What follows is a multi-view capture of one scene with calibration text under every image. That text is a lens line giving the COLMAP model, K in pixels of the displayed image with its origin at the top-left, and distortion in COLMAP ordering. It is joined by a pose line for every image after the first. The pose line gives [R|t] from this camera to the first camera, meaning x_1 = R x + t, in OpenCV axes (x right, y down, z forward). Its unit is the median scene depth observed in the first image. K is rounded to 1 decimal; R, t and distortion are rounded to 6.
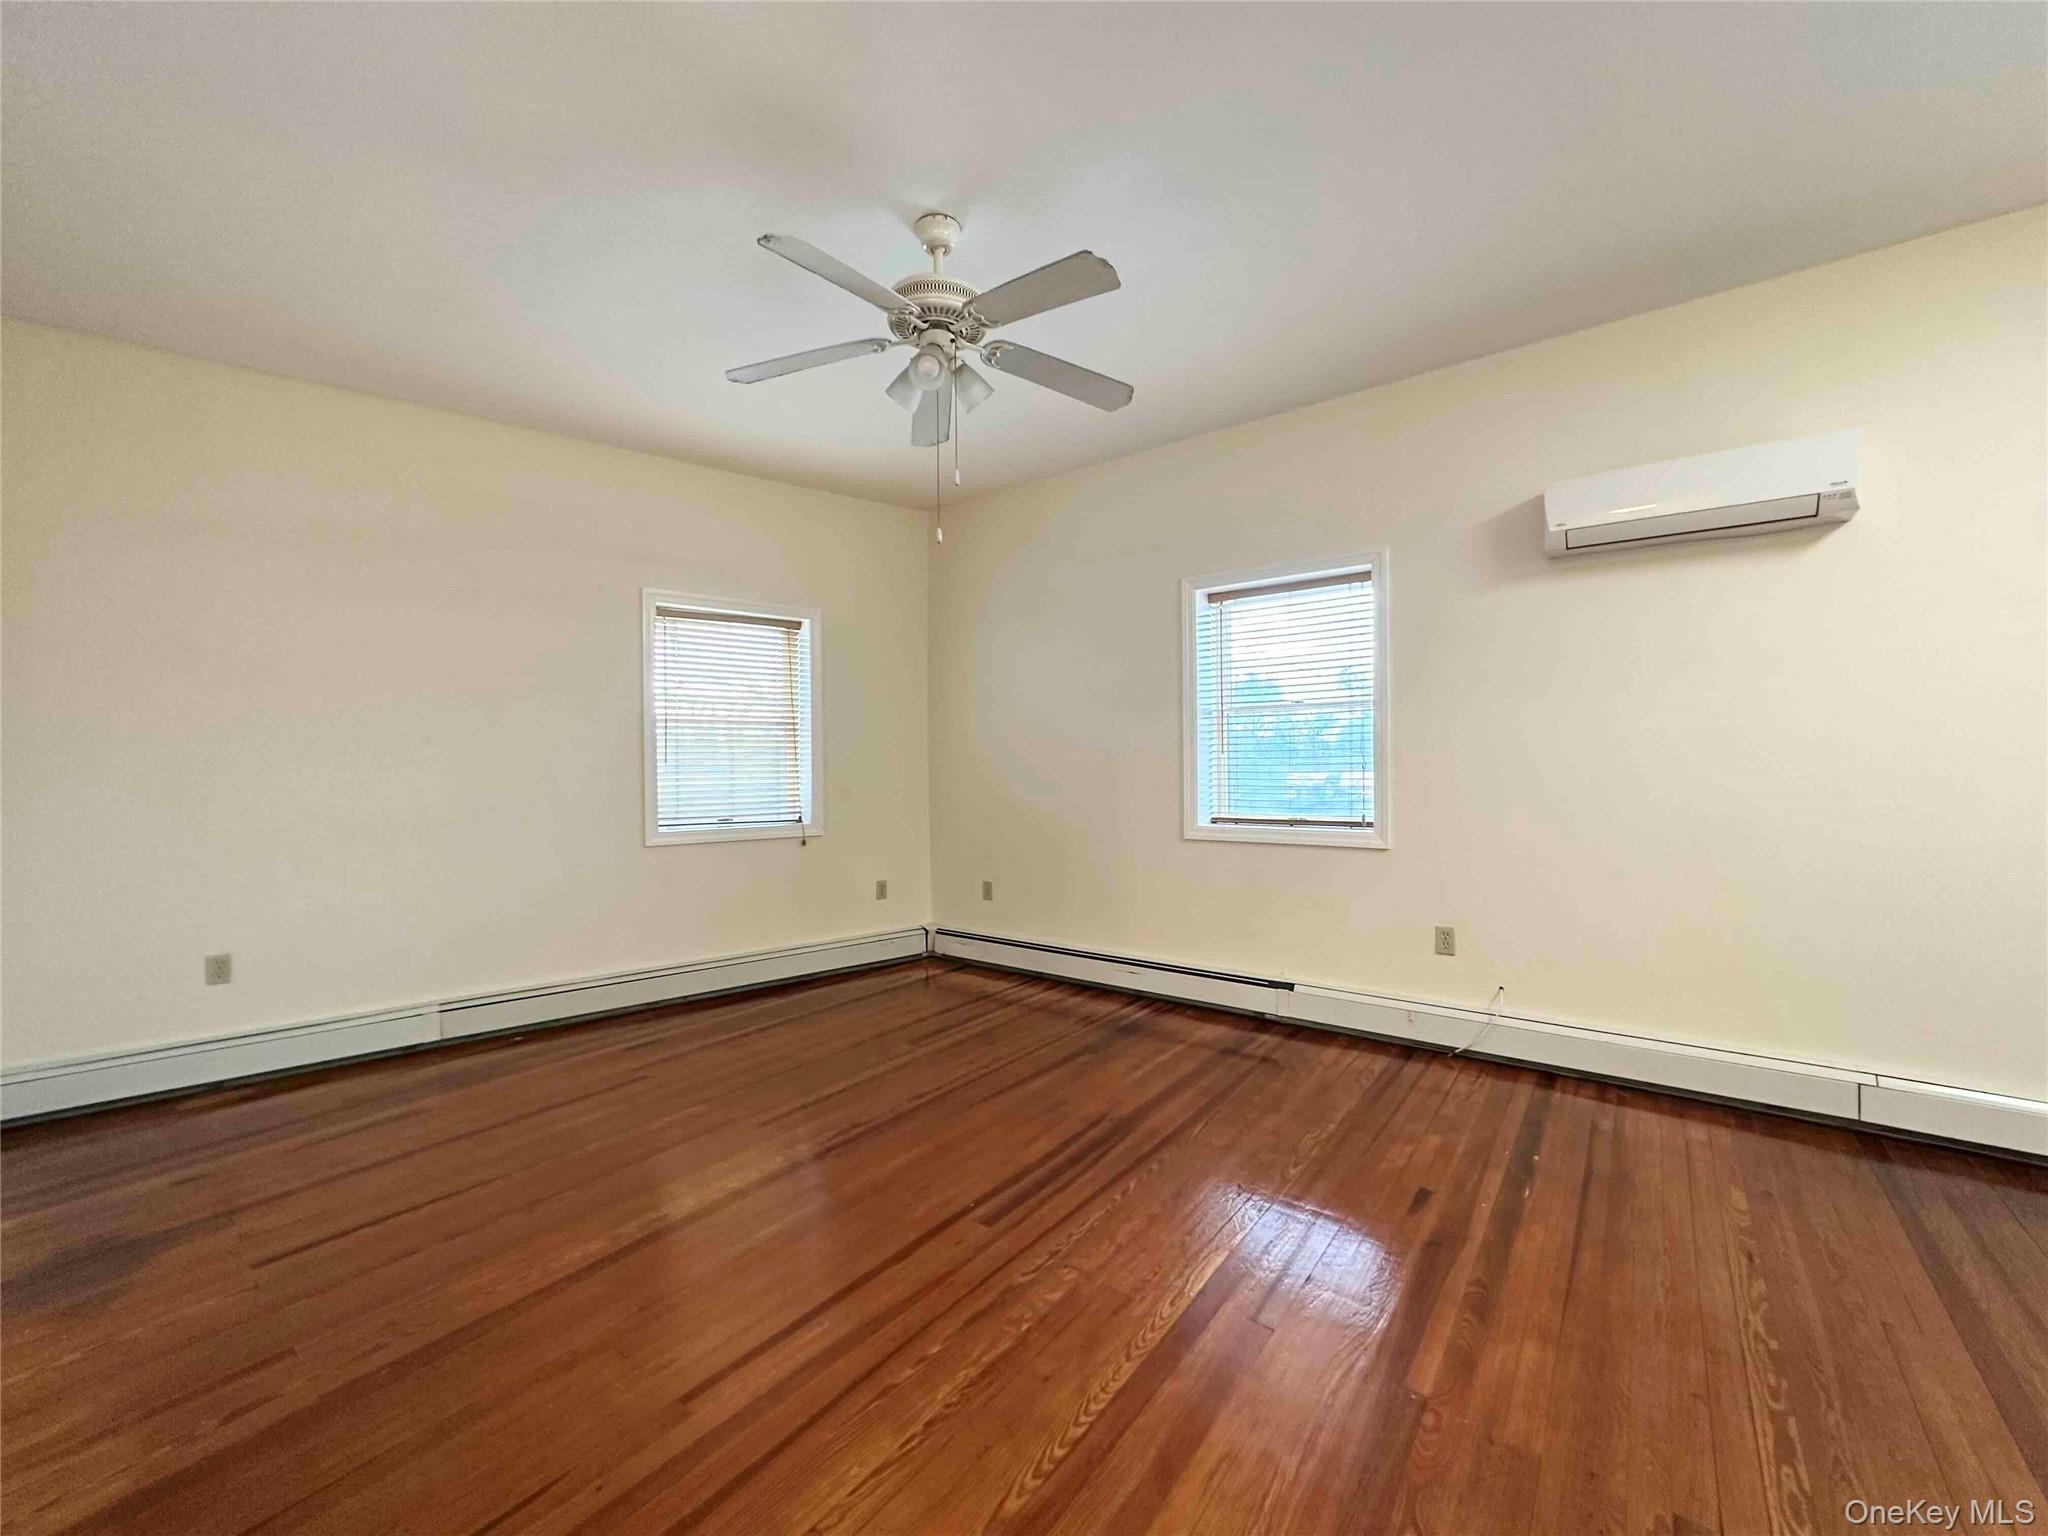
lens RADIAL K [[818.0, 0, 1022.0], [0, 818.0, 766.8], [0, 0, 1]] dist [-0.002982, 0.000210]
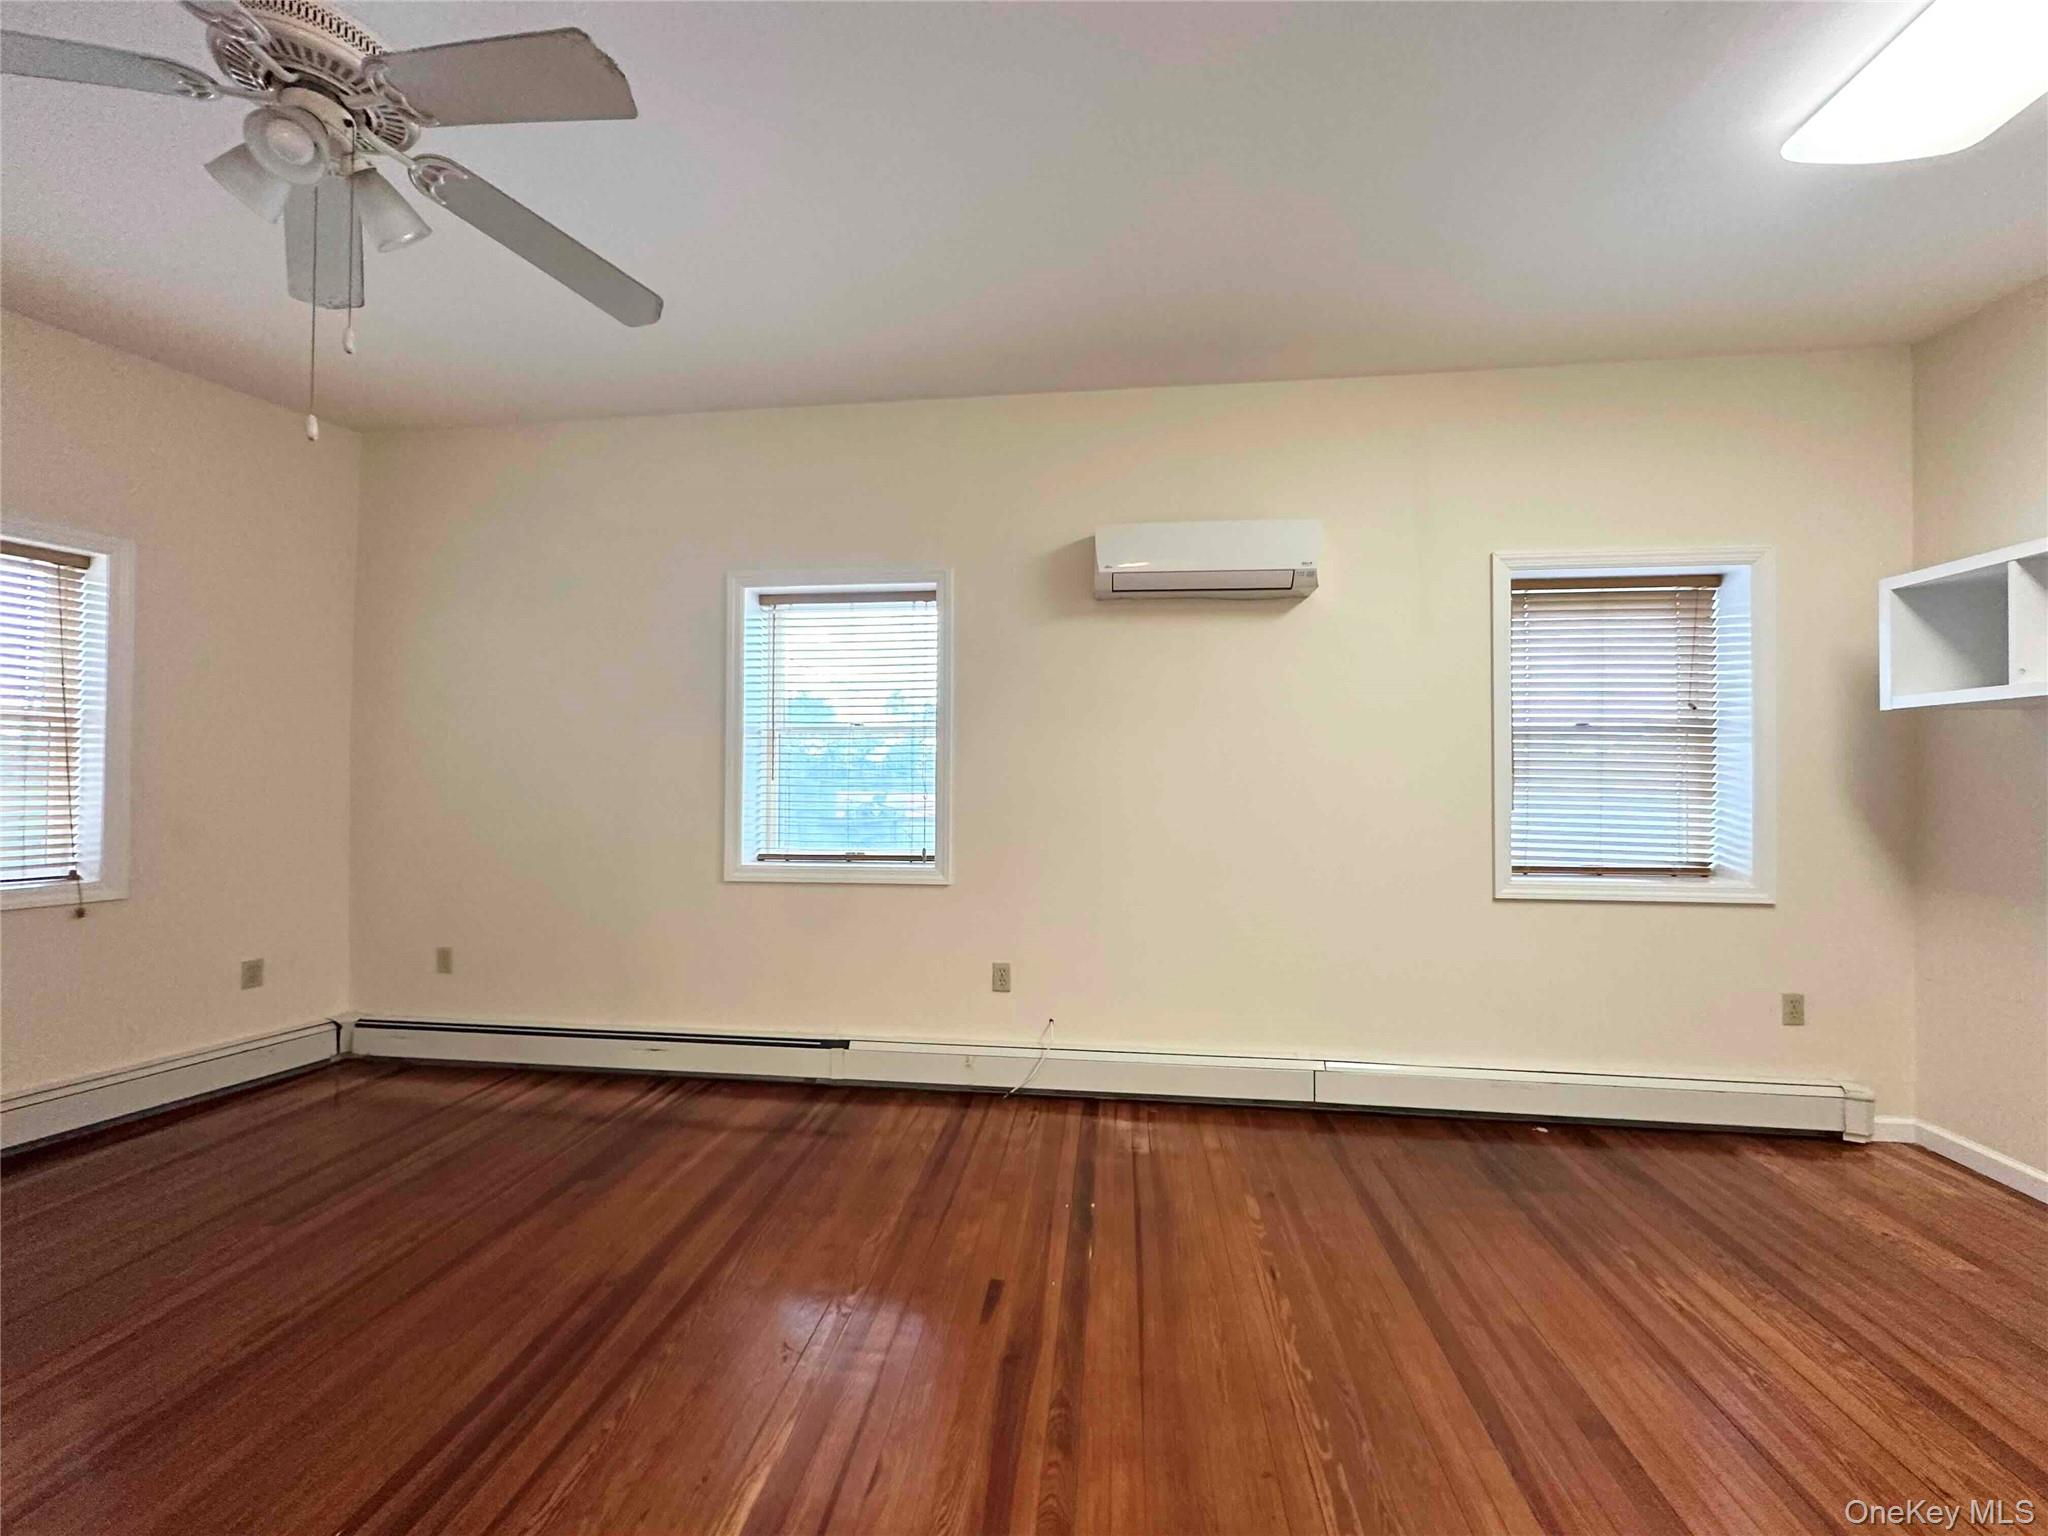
lens RADIAL K [[818.0, 0, 1022.0], [0, 818.0, 766.8], [0, 0, 1]] dist [-0.002982, 0.000210]
pose [[0.859057, 0.022428, 0.511389, 0.039443], [-0.011016, 0.999618, -0.025336, -0.014962], [-0.511762, 0.016131, 0.858976, 0.164426]]
